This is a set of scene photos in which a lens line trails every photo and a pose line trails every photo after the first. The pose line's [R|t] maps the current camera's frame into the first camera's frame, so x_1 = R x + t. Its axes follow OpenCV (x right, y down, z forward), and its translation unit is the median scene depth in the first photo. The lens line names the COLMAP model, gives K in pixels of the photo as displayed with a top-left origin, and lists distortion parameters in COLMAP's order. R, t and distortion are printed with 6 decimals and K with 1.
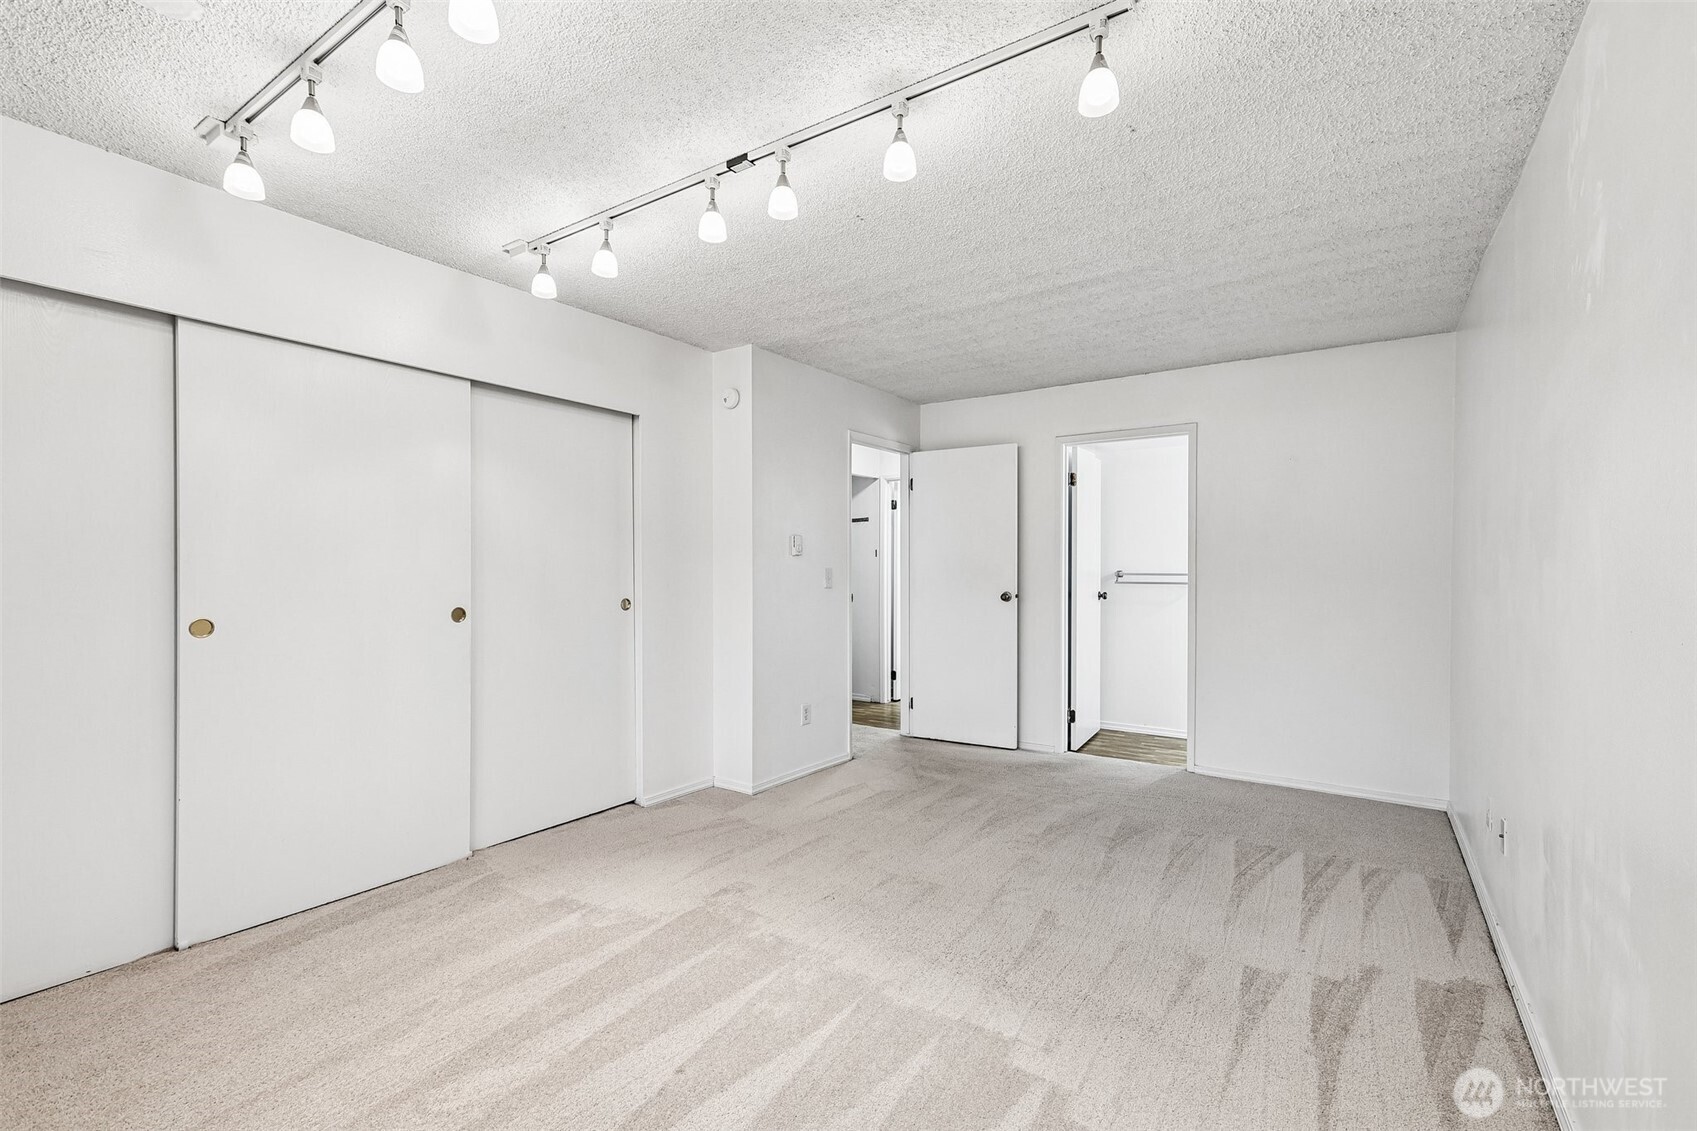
lens RADIAL K [[744.4, 0, 854.7], [0, 744.4, 562.0], [0, 0, 1]] dist [0.011428, 0.001026]
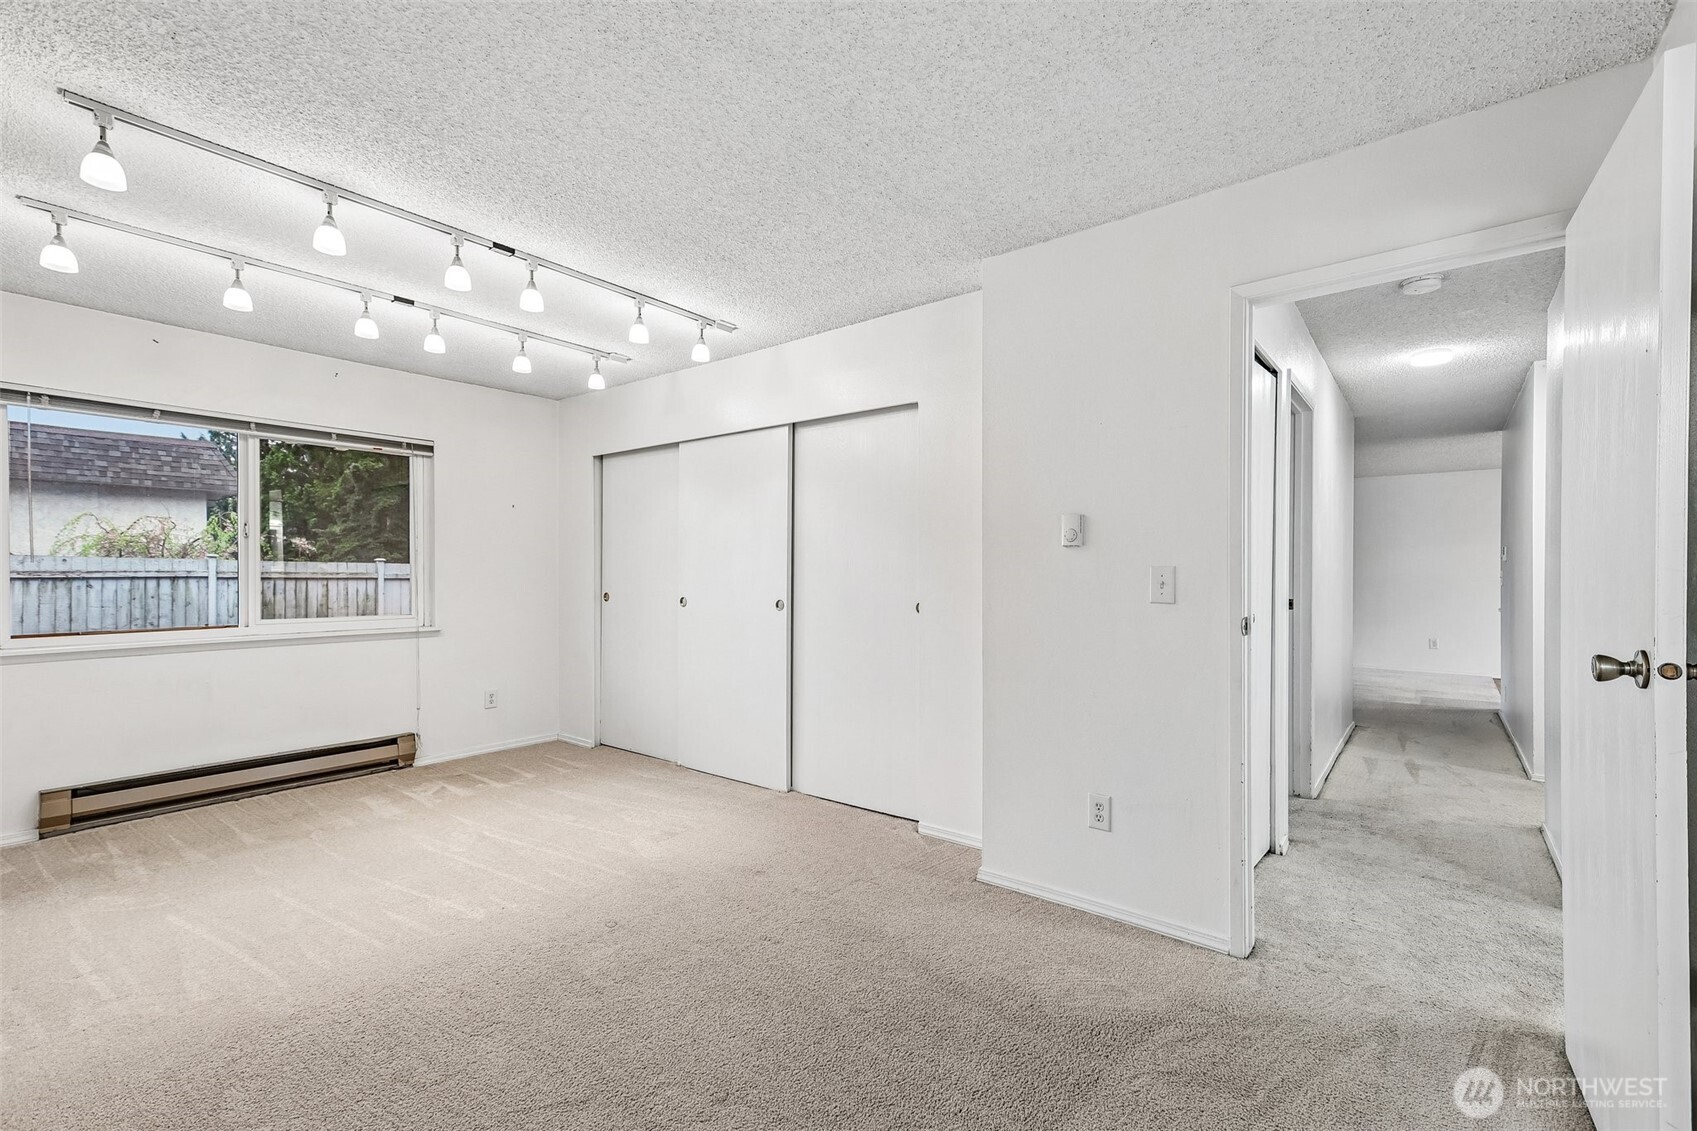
lens RADIAL K [[744.4, 0, 854.7], [0, 744.4, 562.0], [0, 0, 1]] dist [0.011428, 0.001026]
pose [[-0.059786, -0.019764, -0.998016, 0.706354], [0.002303, 0.999799, -0.019937, 0.020098], [0.998209, -0.003490, -0.059728, 1.092474]]
